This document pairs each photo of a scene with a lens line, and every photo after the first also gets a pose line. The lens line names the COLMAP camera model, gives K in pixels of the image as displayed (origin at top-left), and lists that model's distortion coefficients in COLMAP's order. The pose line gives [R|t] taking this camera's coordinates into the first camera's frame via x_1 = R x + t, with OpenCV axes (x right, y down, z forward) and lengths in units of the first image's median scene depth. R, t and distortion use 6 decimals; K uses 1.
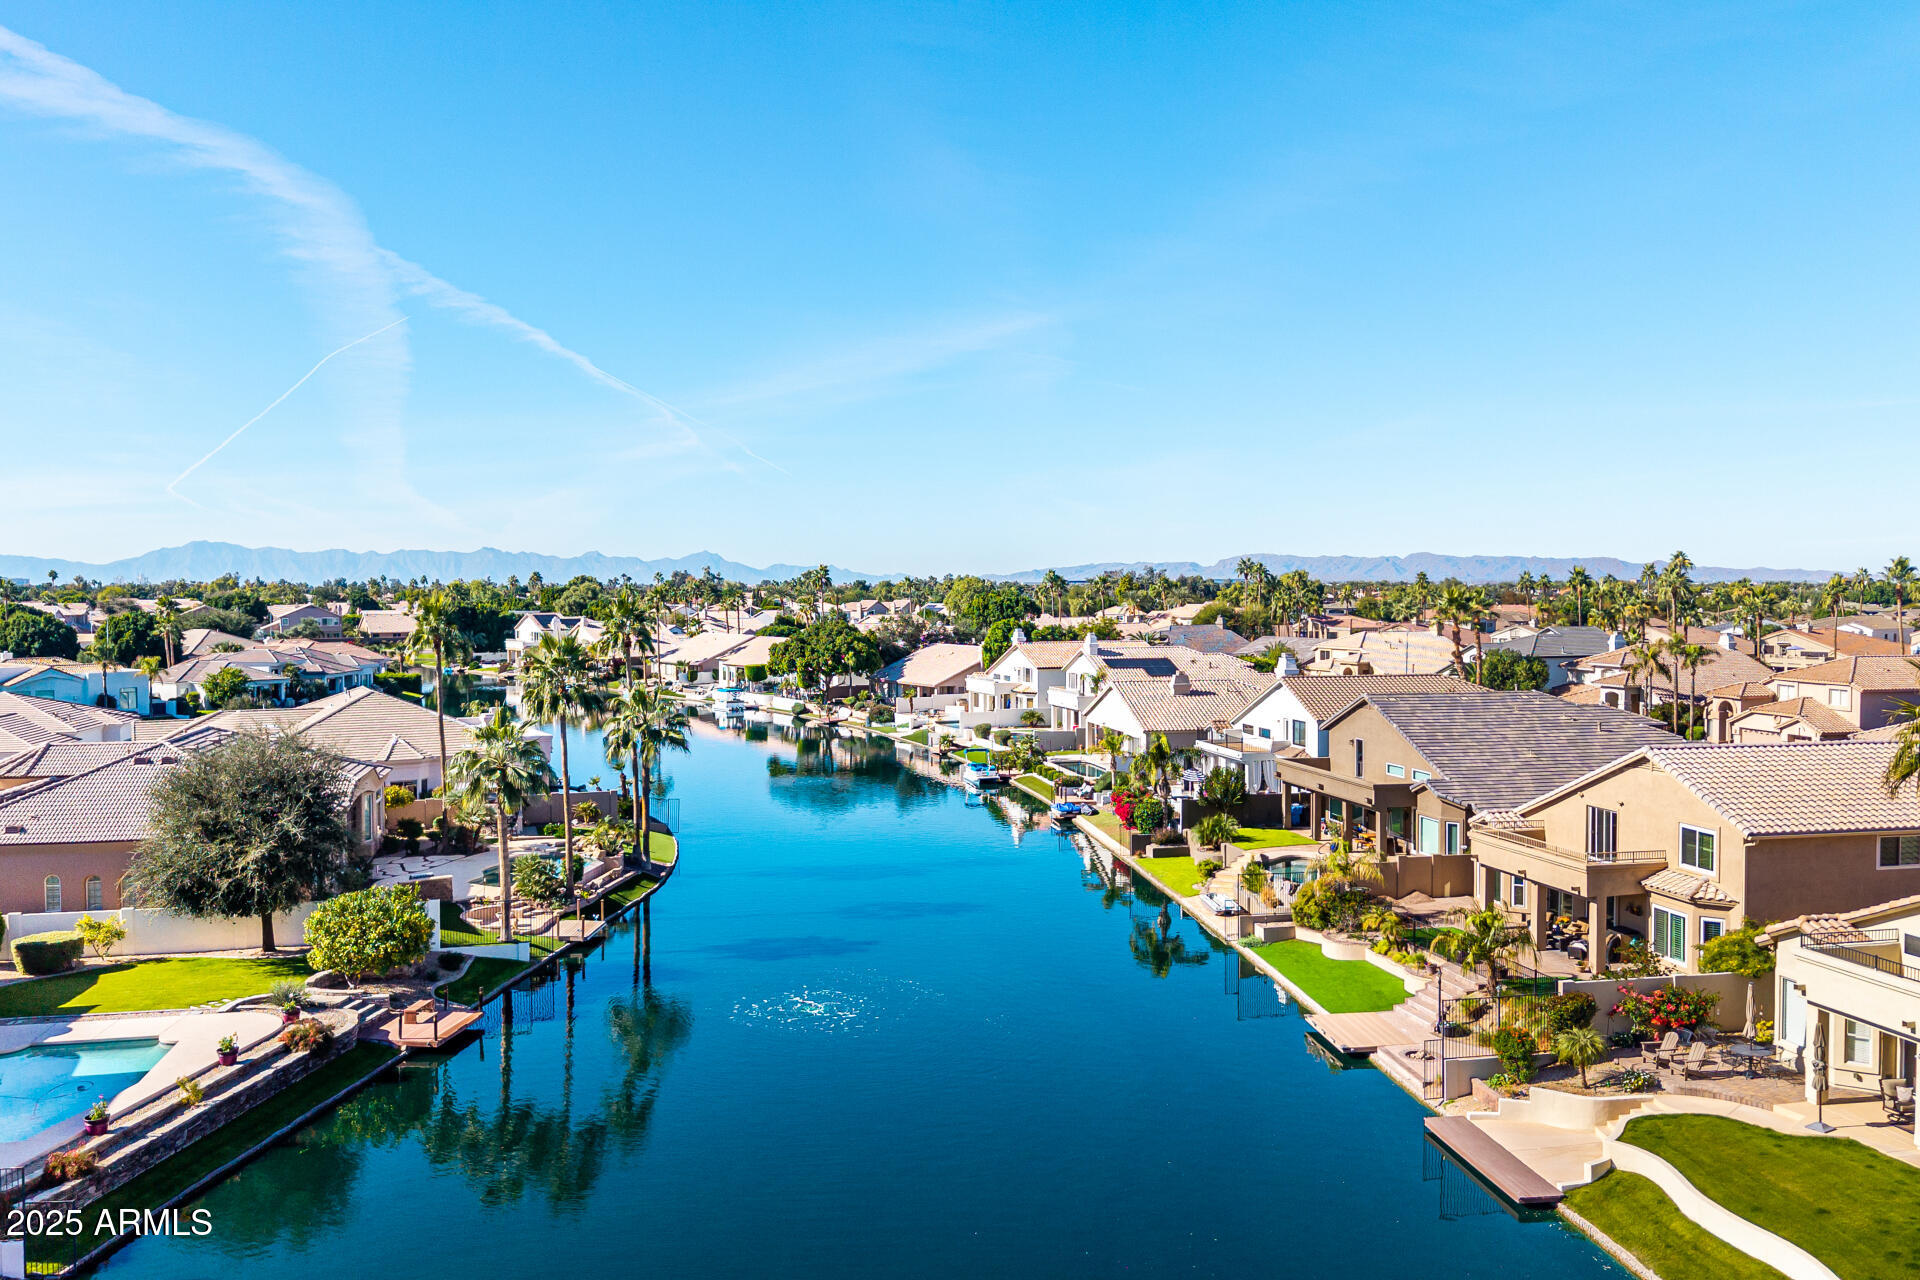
lens RADIAL K [[1534.2, 0, 951.8], [0, 1534.2, 650.2], [0, 0, 1]] dist [0.054785, -0.084506]
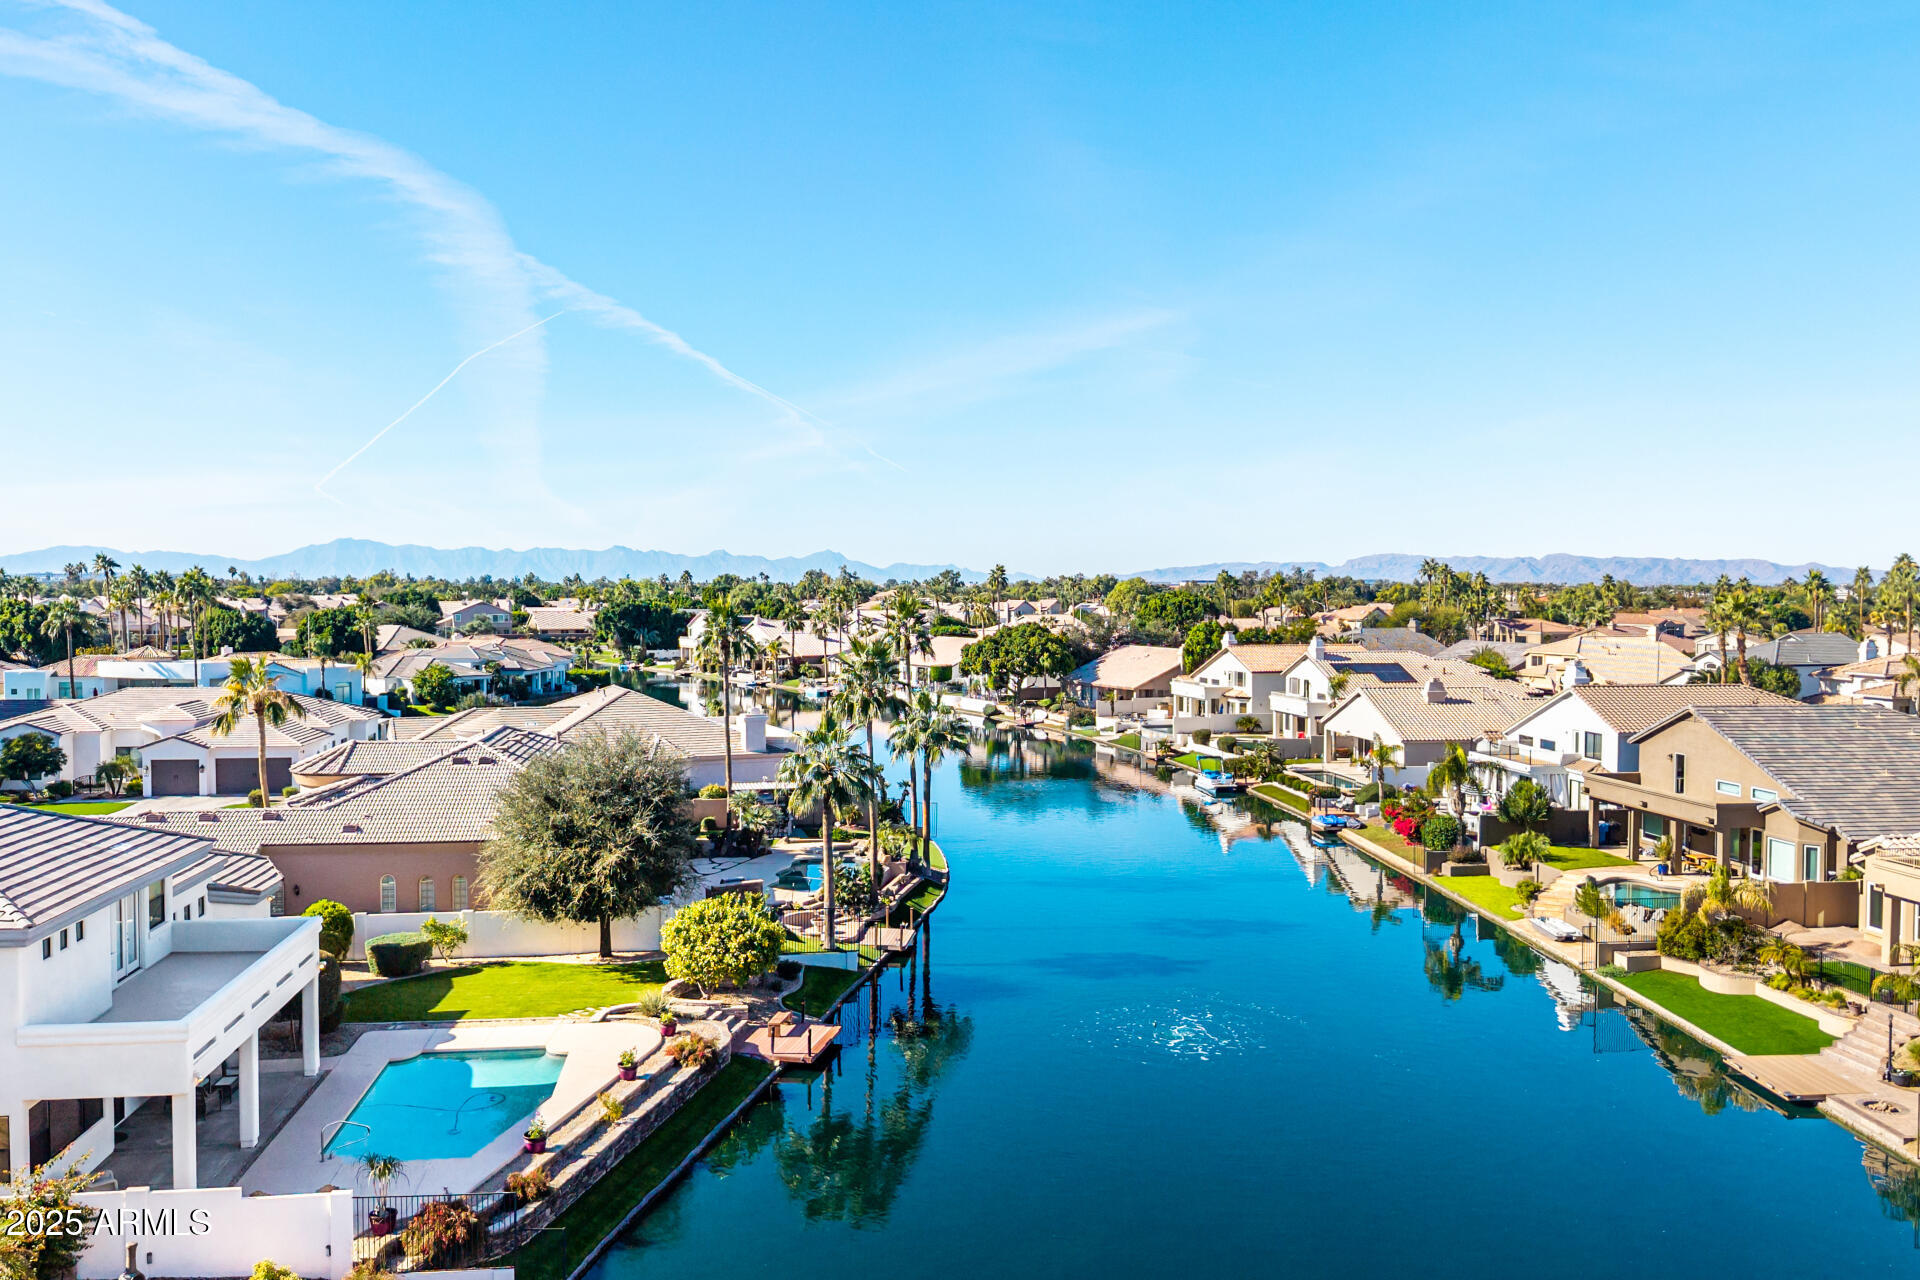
lens RADIAL K [[1534.2, 0, 955.2], [0, 1534.2, 652.0], [0, 0, 1]] dist [0.054785, -0.084506]
pose [[0.996996, 0.008455, -0.076985, -0.102676], [-0.008315, 0.999963, 0.002133, -0.002737], [0.077000, -0.001486, 0.997030, 0.024597]]
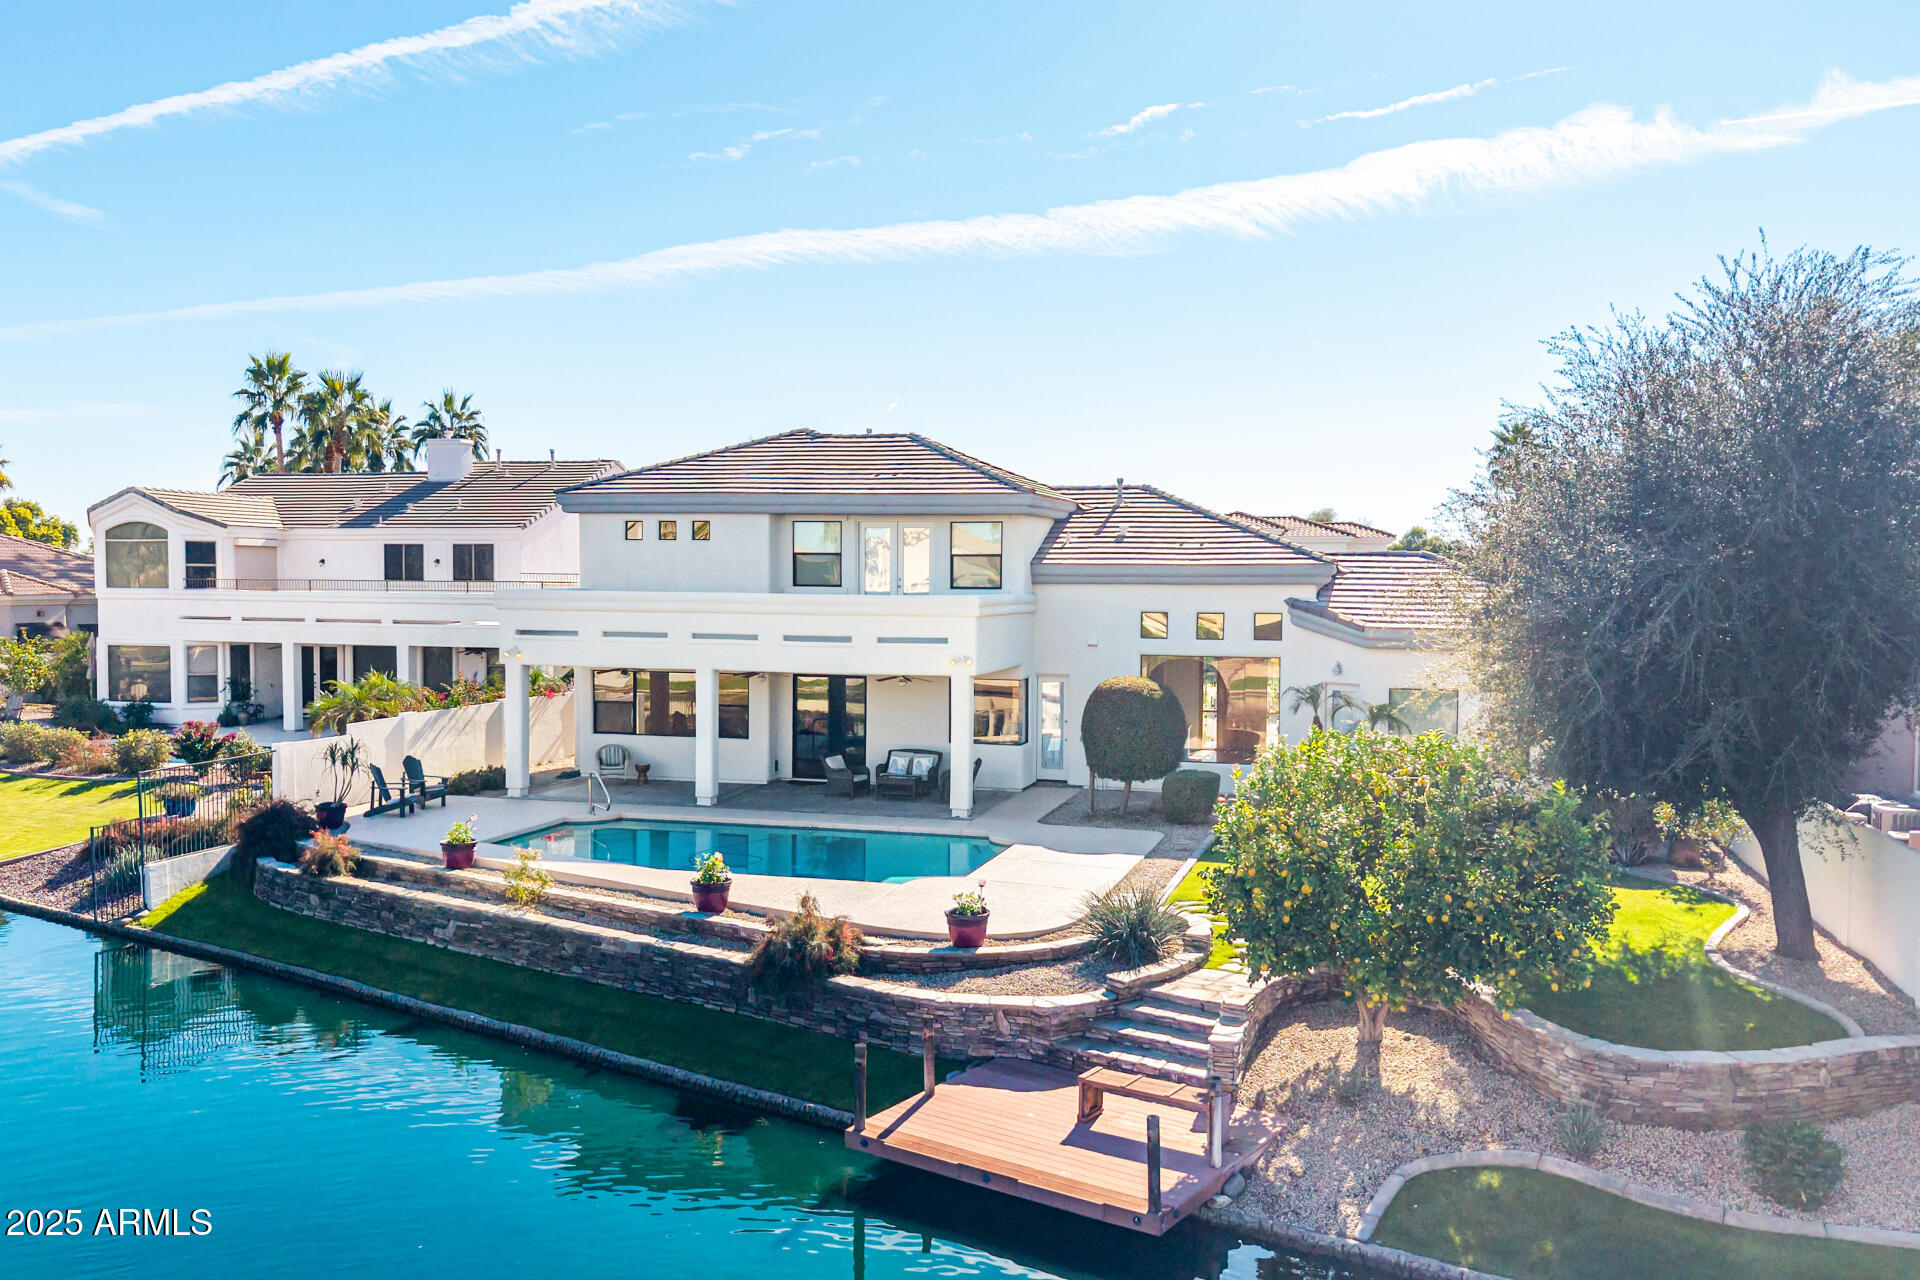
lens RADIAL K [[1534.2, 0, 952.7], [0, 1534.2, 633.5], [0, 0, 1]] dist [0.054785, -0.084506]
pose [[-0.473946, 0.030471, -0.880026, -0.039617], [-0.044779, 0.997274, 0.058648, 0.079302], [0.879415, 0.067203, -0.471290, 0.700819]]
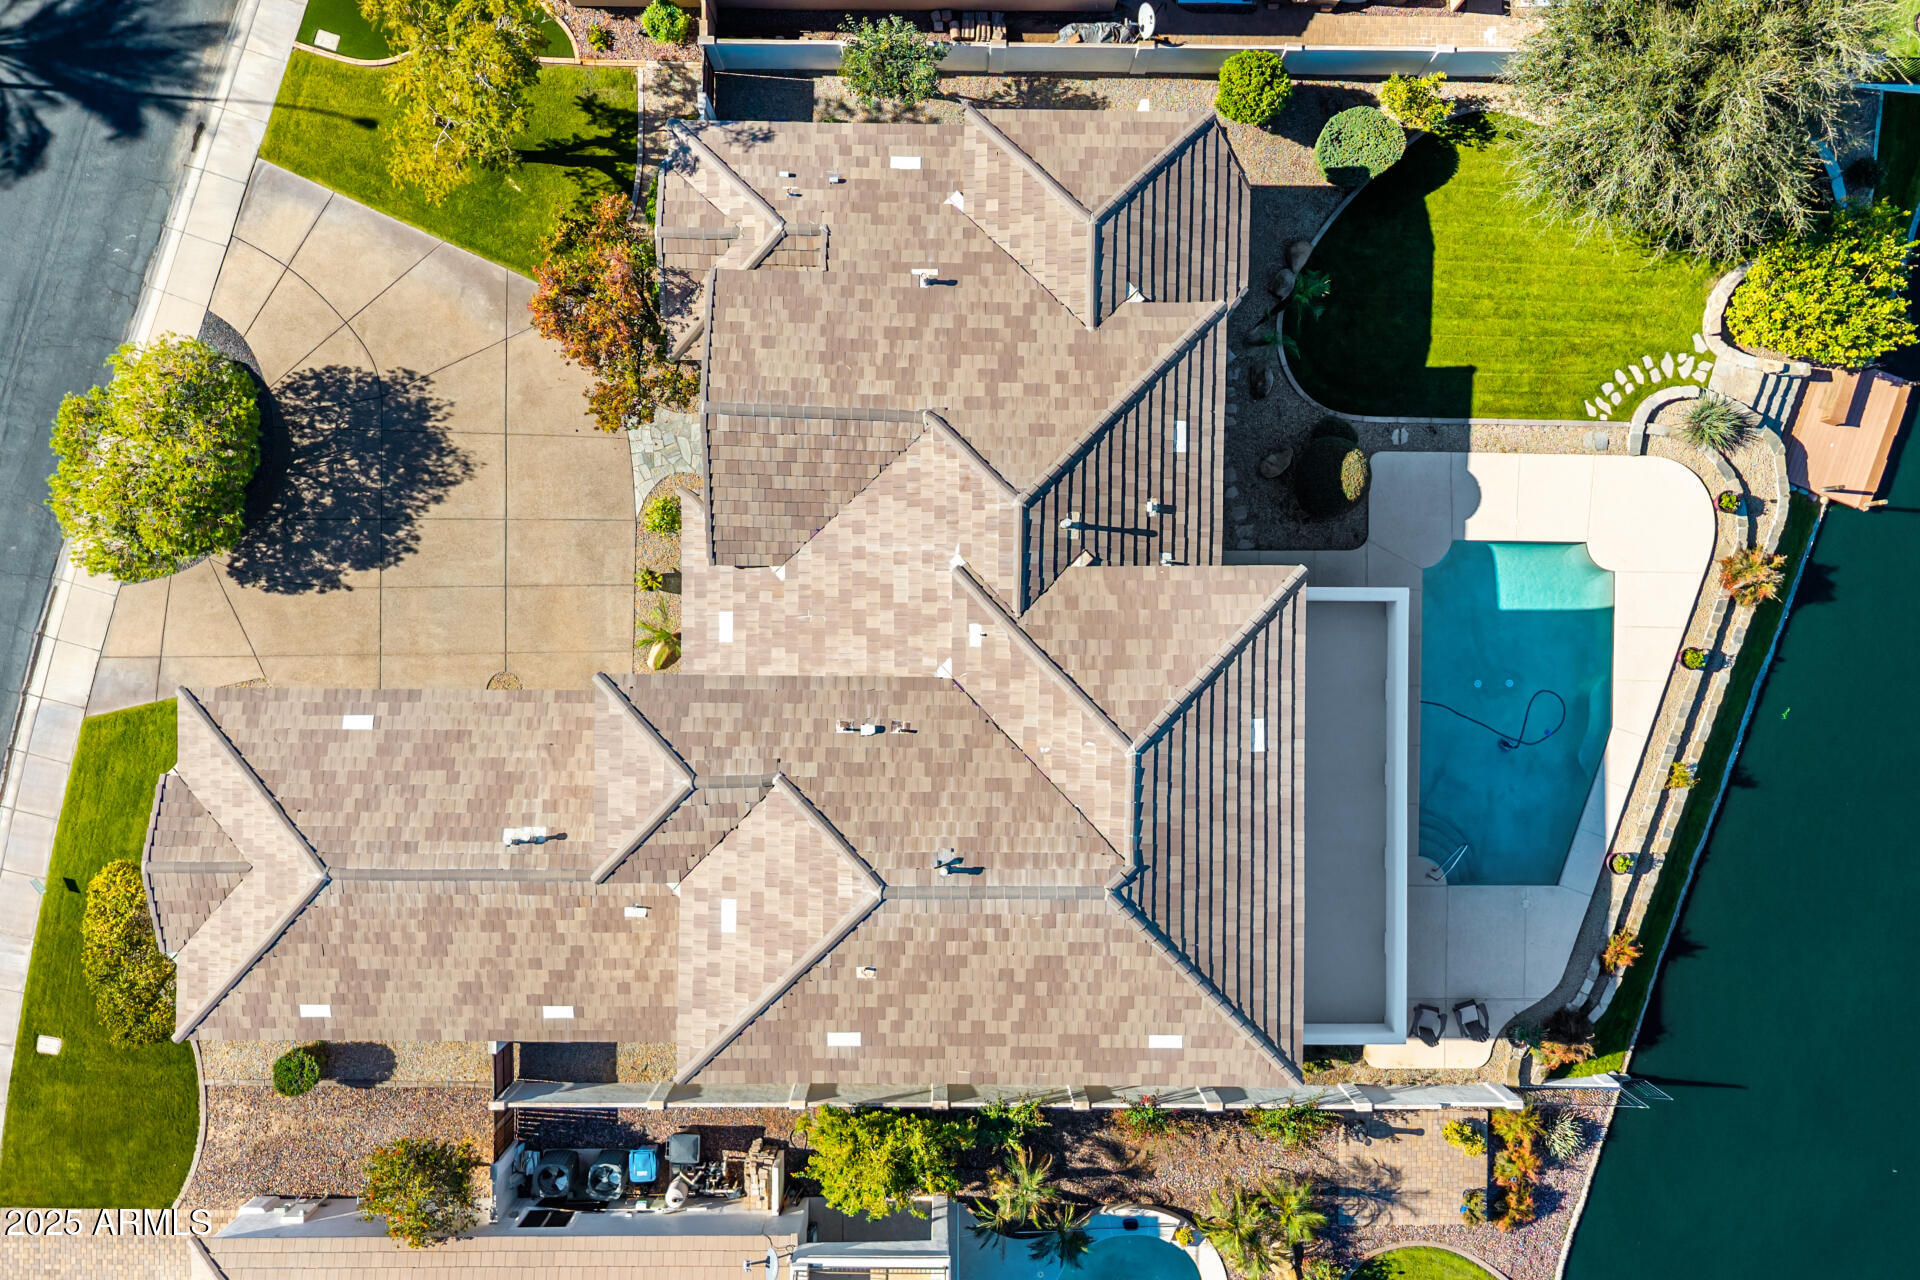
lens RADIAL K [[1534.2, 0, 959.5], [0, 1534.2, 636.2], [0, 0, 1]] dist [0.054785, -0.084506]
pose [[0.975778, 0.218388, 0.012840, -0.486133], [-0.022612, 0.042305, 0.998849, -0.341183], [0.217593, -0.974945, 0.046218, 0.474950]]
